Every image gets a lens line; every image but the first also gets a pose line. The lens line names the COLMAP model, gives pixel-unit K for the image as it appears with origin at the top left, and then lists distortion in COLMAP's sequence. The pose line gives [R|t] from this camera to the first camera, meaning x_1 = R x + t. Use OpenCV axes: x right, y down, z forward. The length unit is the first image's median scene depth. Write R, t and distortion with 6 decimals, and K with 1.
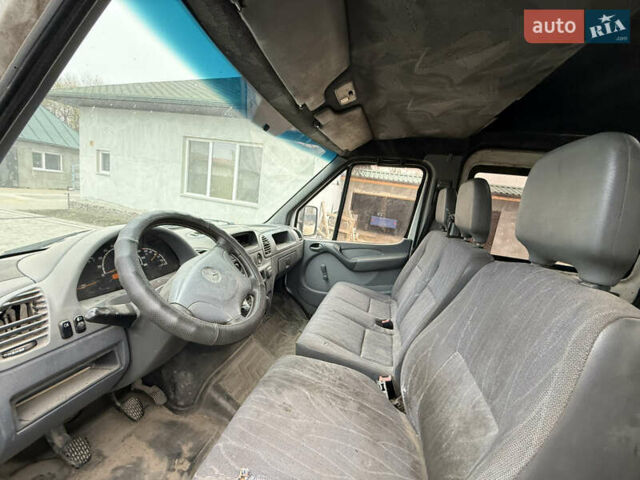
lens RADIAL K [[253.7, 0, 318.1], [0, 253.7, 240.0], [0, 0, 1]] dist [-0.001165, 0.000221]
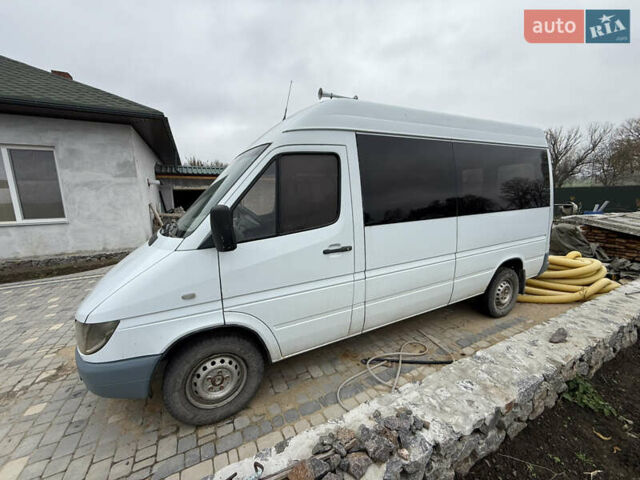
lens RADIAL K [[253.7, 0, 317.8], [0, 253.7, 239.5], [0, 0, 1]] dist [-0.001165, 0.000221]
pose [[0.744058, -0.256688, 0.616838, -1.050751], [0.234390, 0.964859, 0.118781, 0.142531], [-0.625651, 0.056201, 0.778076, -1.153557]]
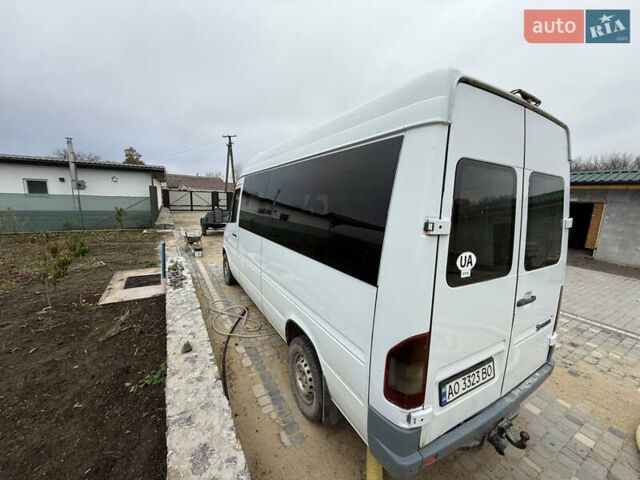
lens RADIAL K [[253.7, 0, 318.2], [0, 253.7, 240.1], [0, 0, 1]] dist [-0.001165, 0.000221]
pose [[0.700501, 0.012951, -0.713534, 3.465527], [-0.070805, 0.996163, -0.051432, 0.623989], [0.710130, 0.086550, 0.698730, -1.538073]]
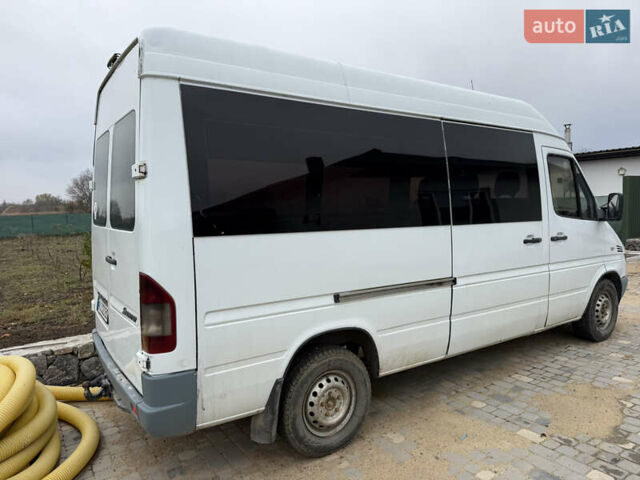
lens RADIAL K [[449.9, 0, 319.1], [0, 449.9, 243.6], [0, 0, 1]] dist [0.045347, -0.047745]
pose [[-0.654725, -0.048584, -0.754304, 4.341548], [-0.190443, 0.976341, 0.102417, 0.276627], [0.731482, 0.210707, -0.648488, 2.562139]]
